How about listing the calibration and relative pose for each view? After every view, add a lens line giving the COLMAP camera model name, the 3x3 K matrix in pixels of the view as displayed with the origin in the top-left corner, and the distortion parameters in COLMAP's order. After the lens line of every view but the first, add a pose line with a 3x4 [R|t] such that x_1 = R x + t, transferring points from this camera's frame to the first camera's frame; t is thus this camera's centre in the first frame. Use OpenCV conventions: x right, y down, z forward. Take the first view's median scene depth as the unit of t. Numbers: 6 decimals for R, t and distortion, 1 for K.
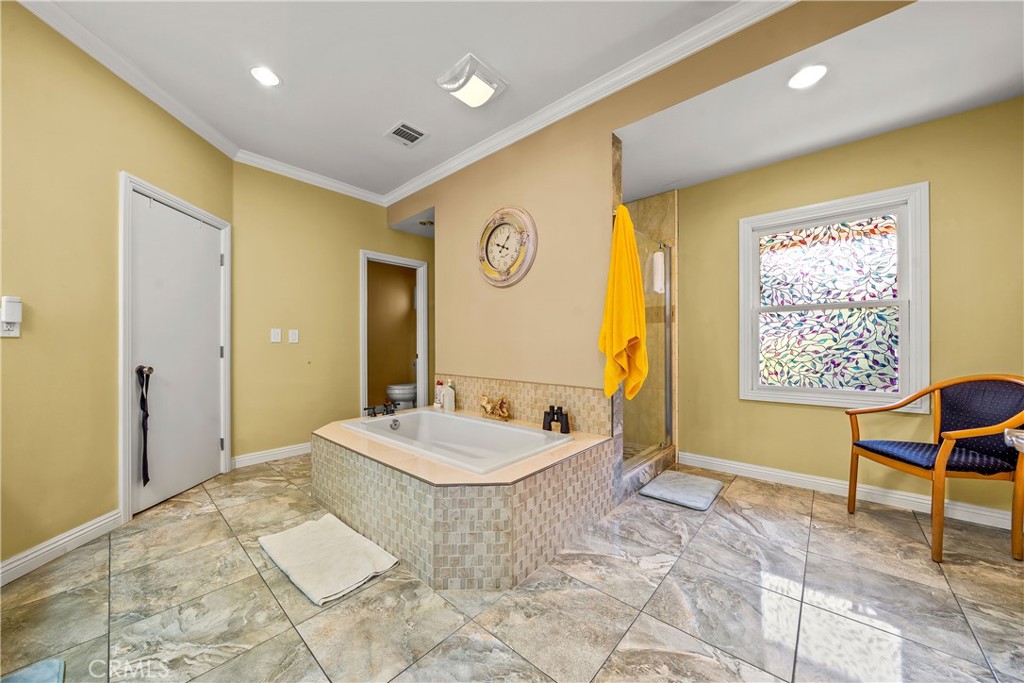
lens RADIAL K [[354.3, 0, 508.8], [0, 354.3, 342.8], [0, 0, 1]] dist [-0.007017, 0.000024]
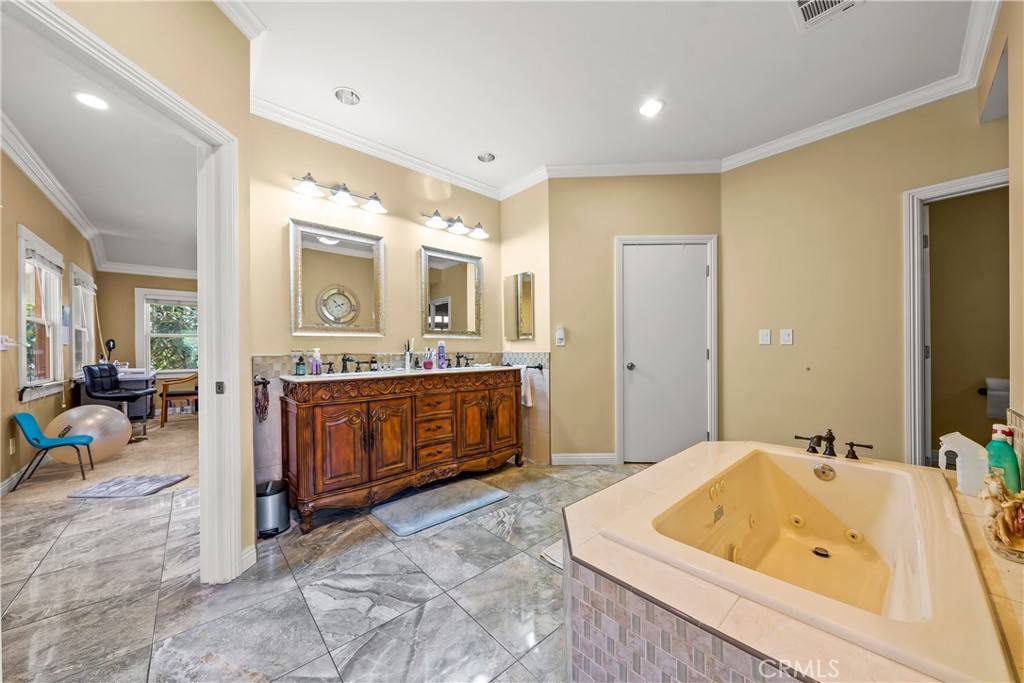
lens RADIAL K [[354.3, 0, 510.4], [0, 354.3, 349.5], [0, 0, 1]] dist [-0.007017, 0.000024]
pose [[-0.104217, 0.002728, -0.994551, 0.513556], [0.017496, 0.999847, 0.000909, 0.000114], [0.994401, -0.017306, -0.104249, 0.720278]]
